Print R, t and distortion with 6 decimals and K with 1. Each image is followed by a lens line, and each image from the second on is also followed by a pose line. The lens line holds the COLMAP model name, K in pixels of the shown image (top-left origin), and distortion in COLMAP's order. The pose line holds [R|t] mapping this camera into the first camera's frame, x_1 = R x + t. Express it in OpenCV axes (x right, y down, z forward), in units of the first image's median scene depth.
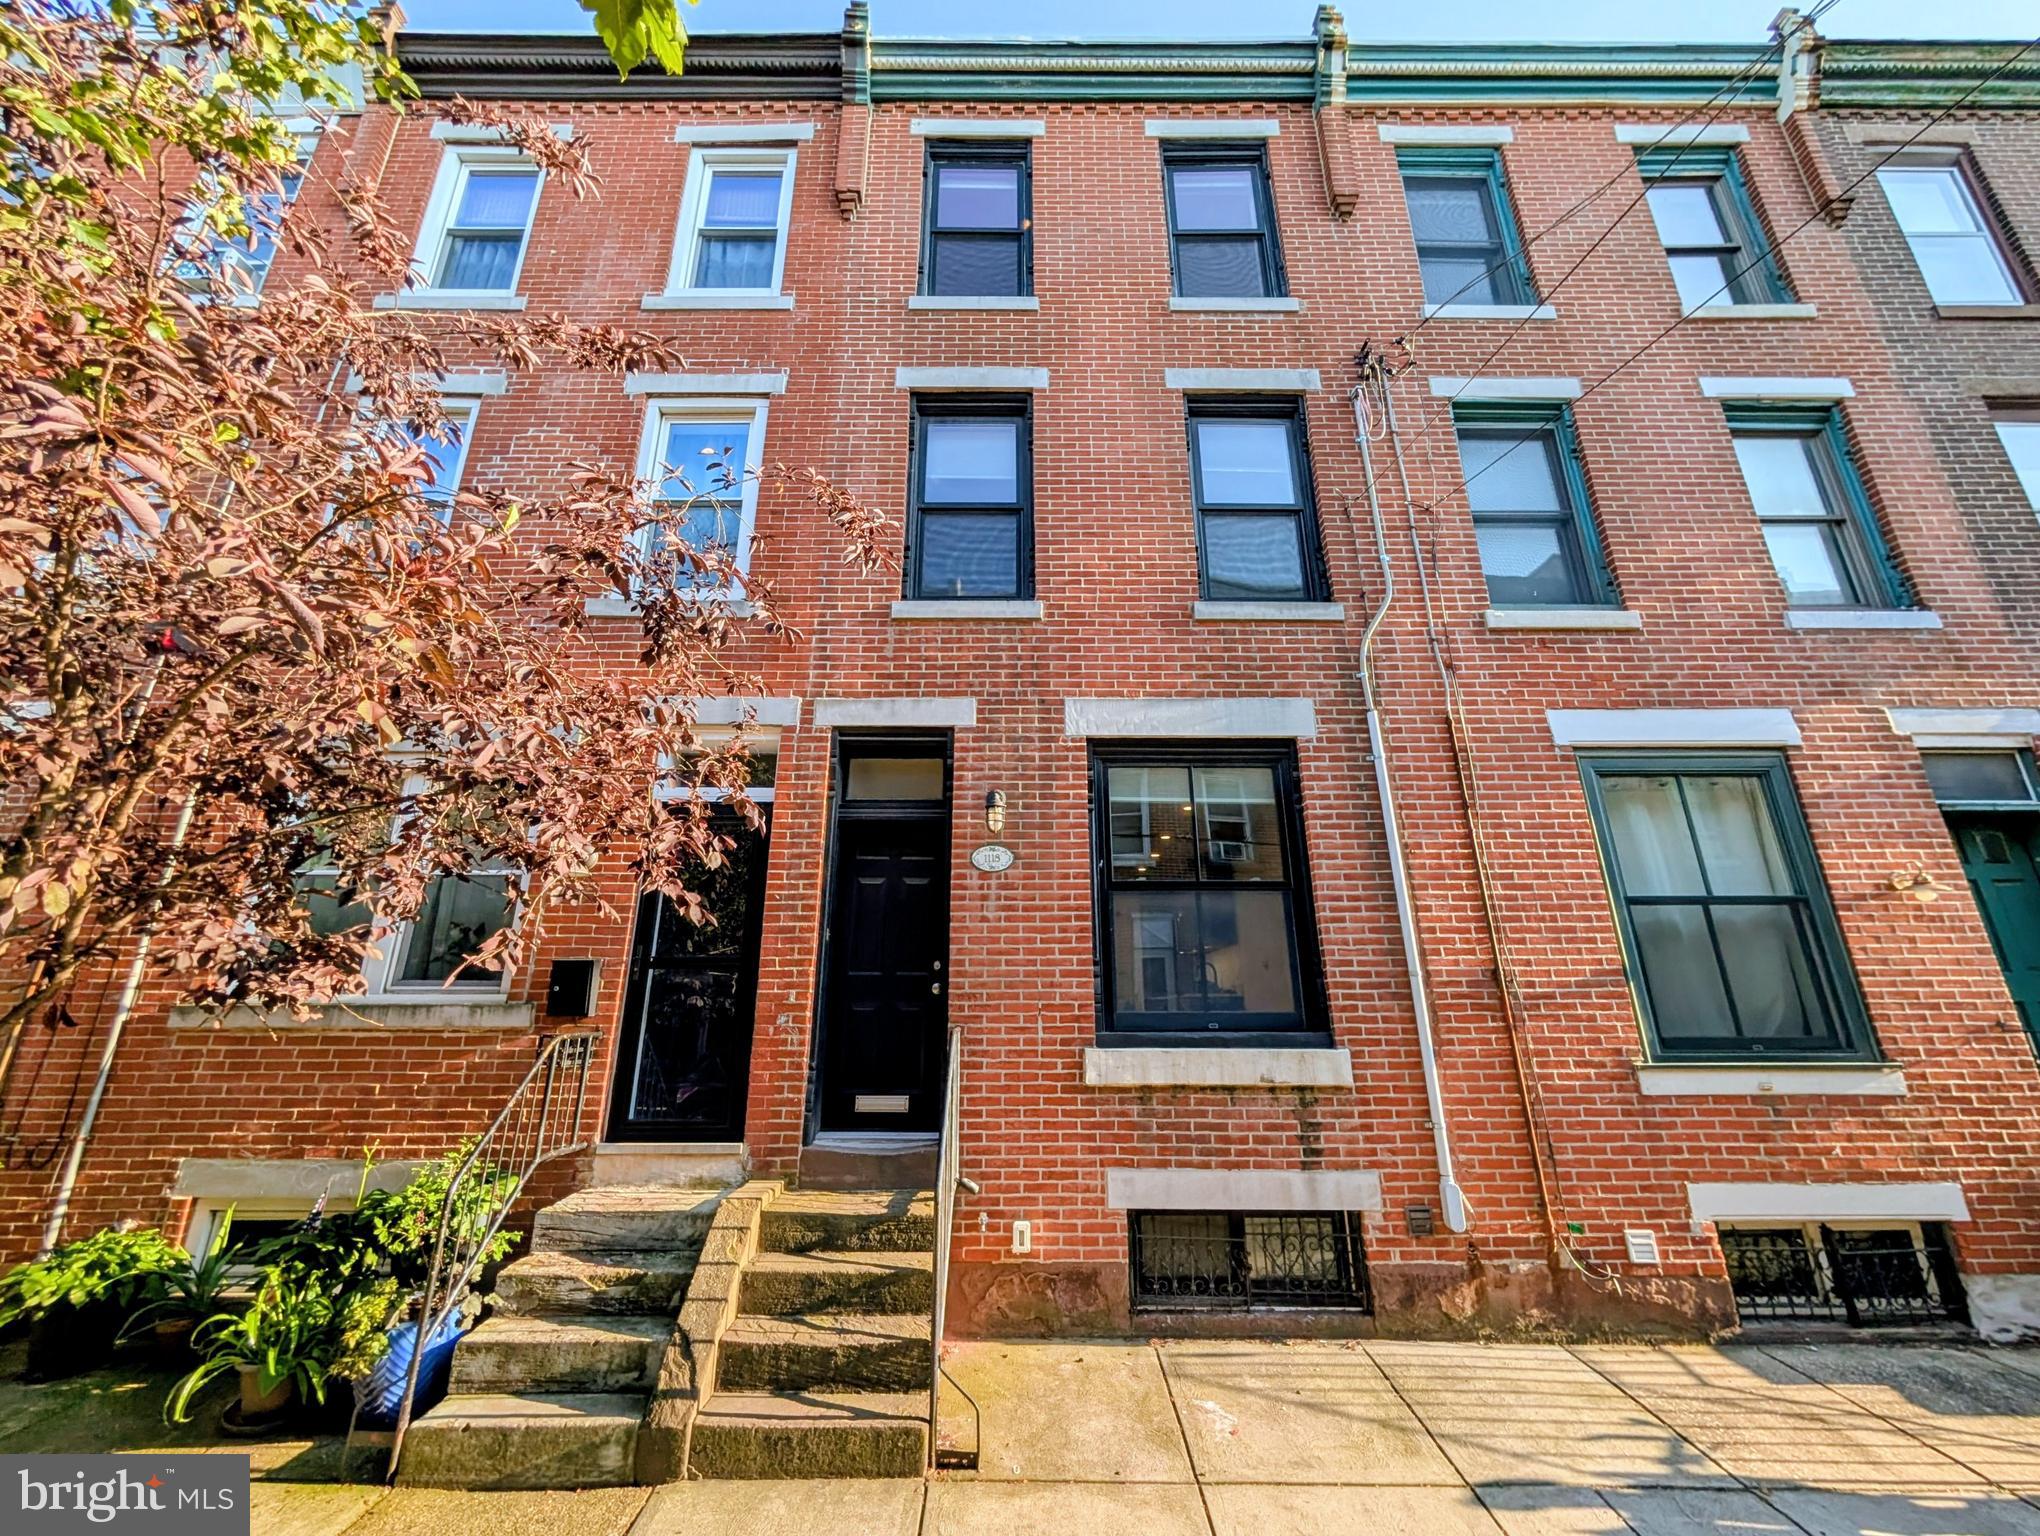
lens RADIAL K [[780.3, 0, 1024.4], [0, 780.3, 763.6], [0, 0, 1]] dist [0.000590, 0.000249]
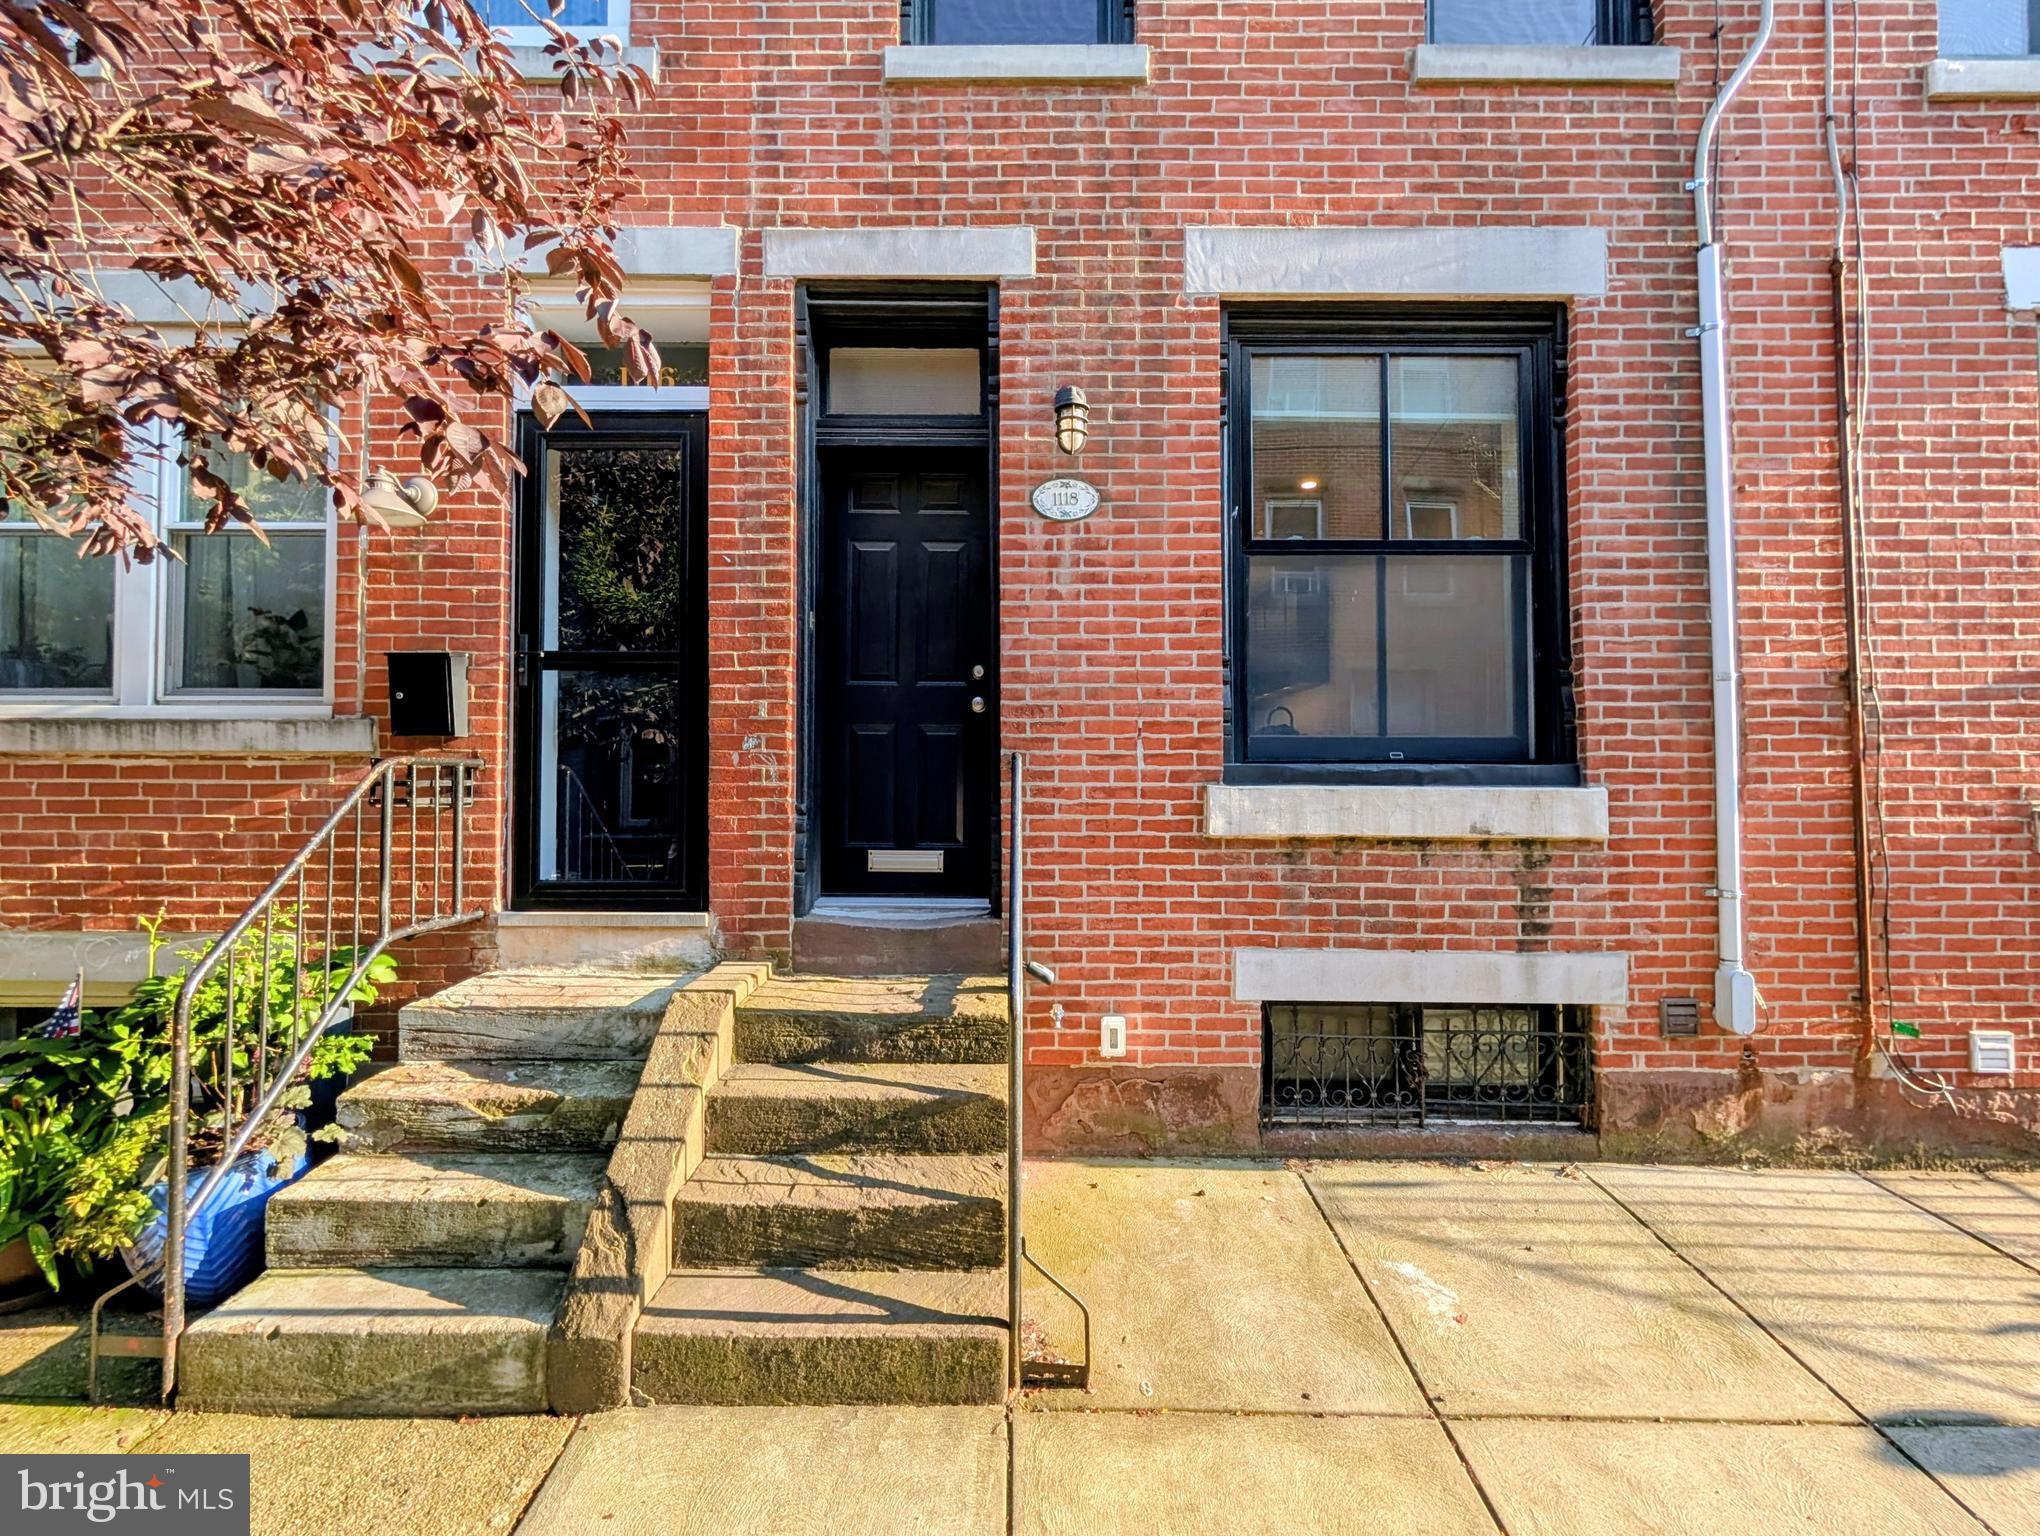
lens RADIAL K [[780.3, 0, 1024.4], [0, 780.3, 763.6], [0, 0, 1]] dist [0.000590, 0.000249]
pose [[0.999982, 0.003240, -0.005023, -0.079733], [-0.001701, 0.959857, 0.280485, 0.169866], [0.005730, -0.280472, 0.959845, 0.385880]]
